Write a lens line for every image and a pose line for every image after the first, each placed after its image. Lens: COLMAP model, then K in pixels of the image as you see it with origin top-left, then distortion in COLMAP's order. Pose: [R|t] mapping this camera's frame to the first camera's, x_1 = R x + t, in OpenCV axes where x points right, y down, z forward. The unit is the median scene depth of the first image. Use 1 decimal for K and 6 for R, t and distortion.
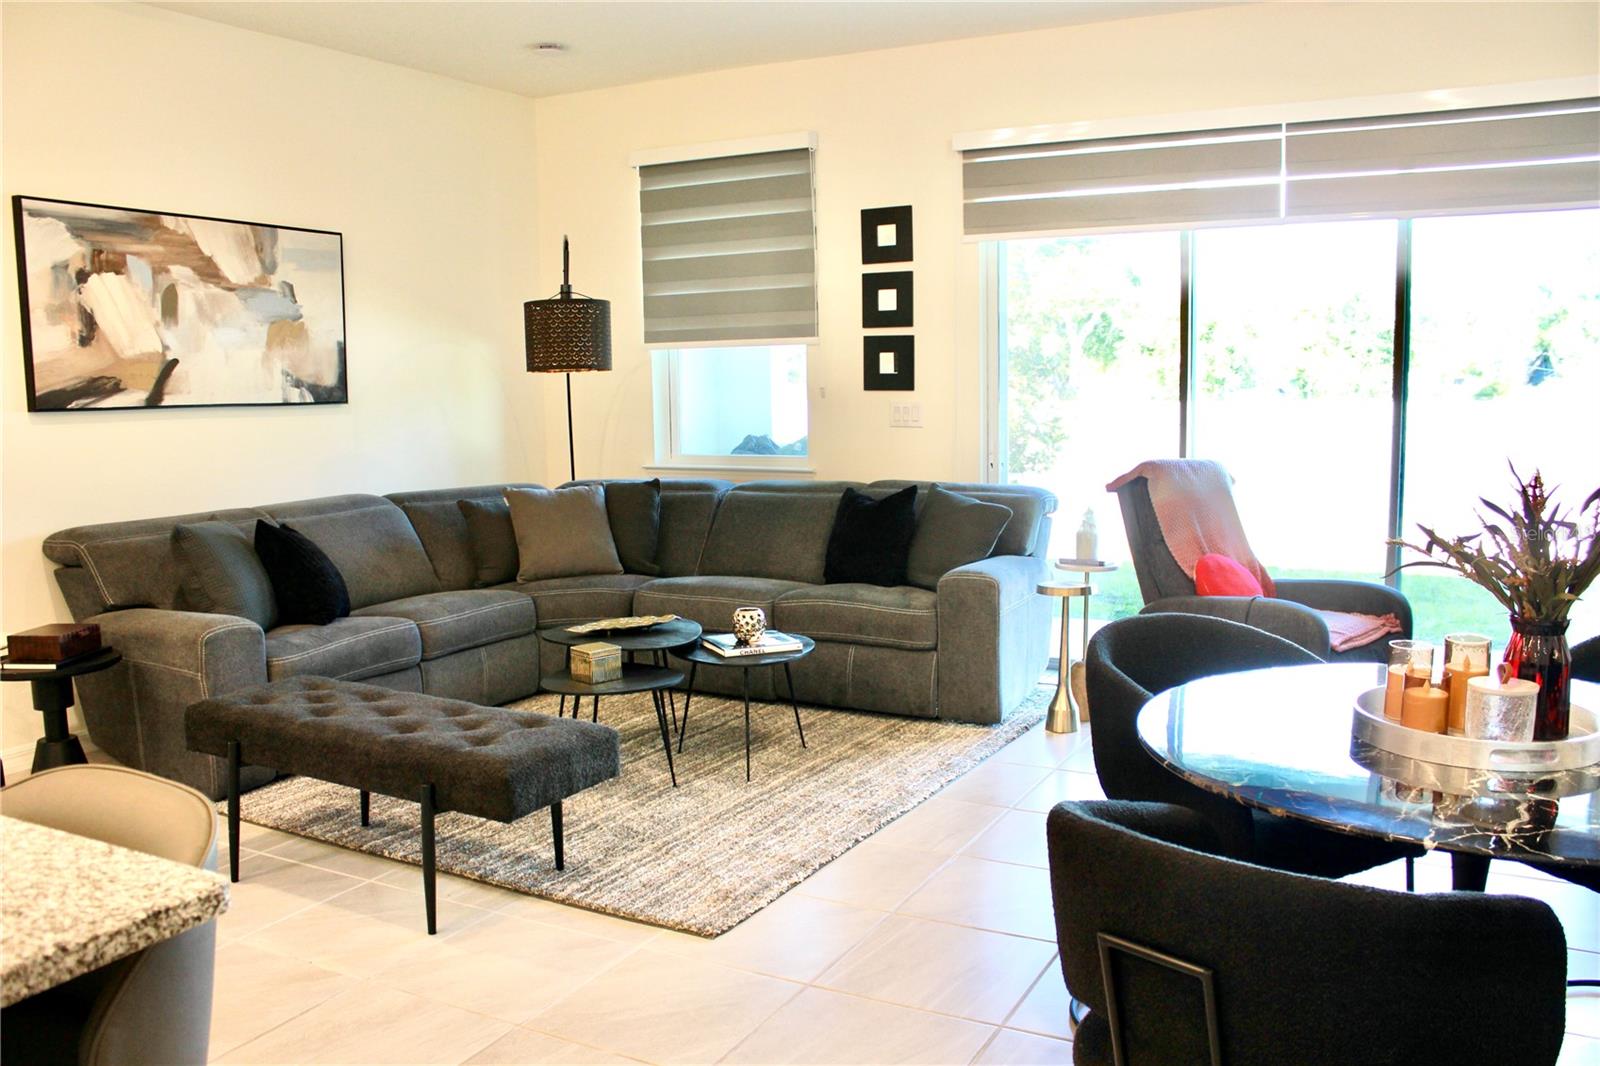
lens RADIAL K [[1302.5, 0, 800.0], [0, 1302.5, 533.0], [0, 0, 1]] dist [-0.202840, 0.113044]
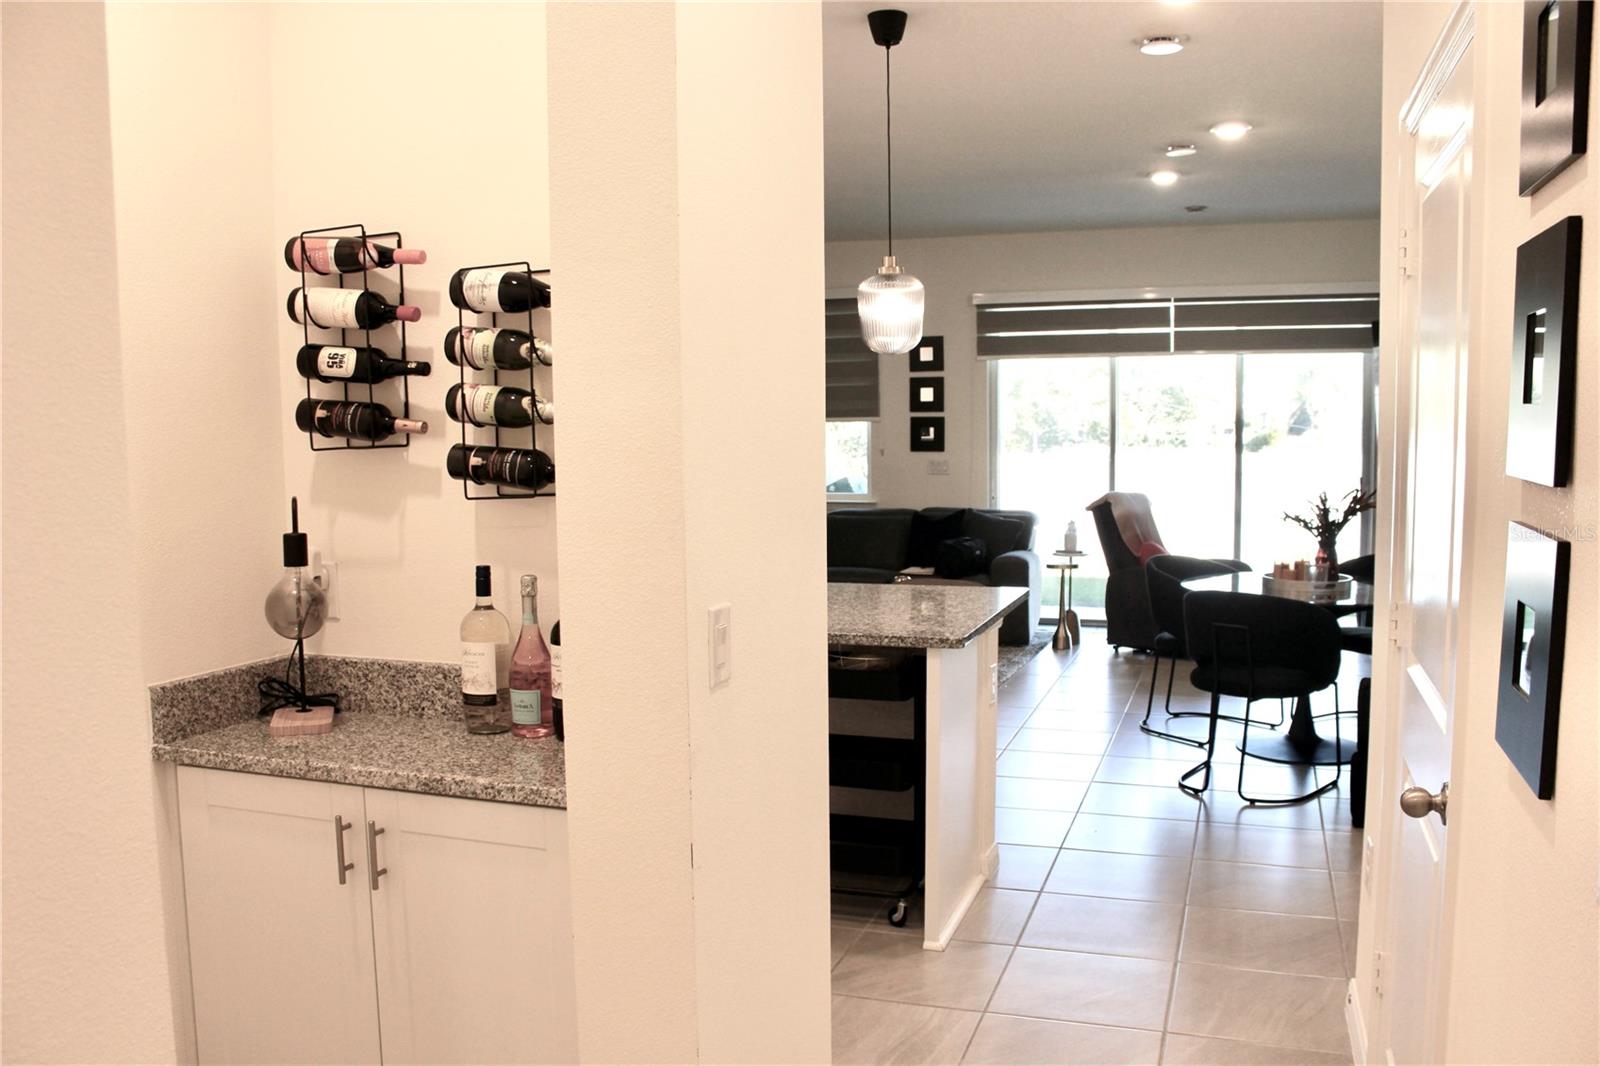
lens RADIAL K [[1318.9, 0, 800.0], [0, 1318.9, 533.0], [0, 0, 1]] dist [-0.198181, 0.001783]
pose [[0.985183, -0.006515, 0.171383, -0.532827], [0.013050, 0.999229, -0.037035, 0.070202], [-0.171010, 0.038723, 0.984508, -0.818555]]
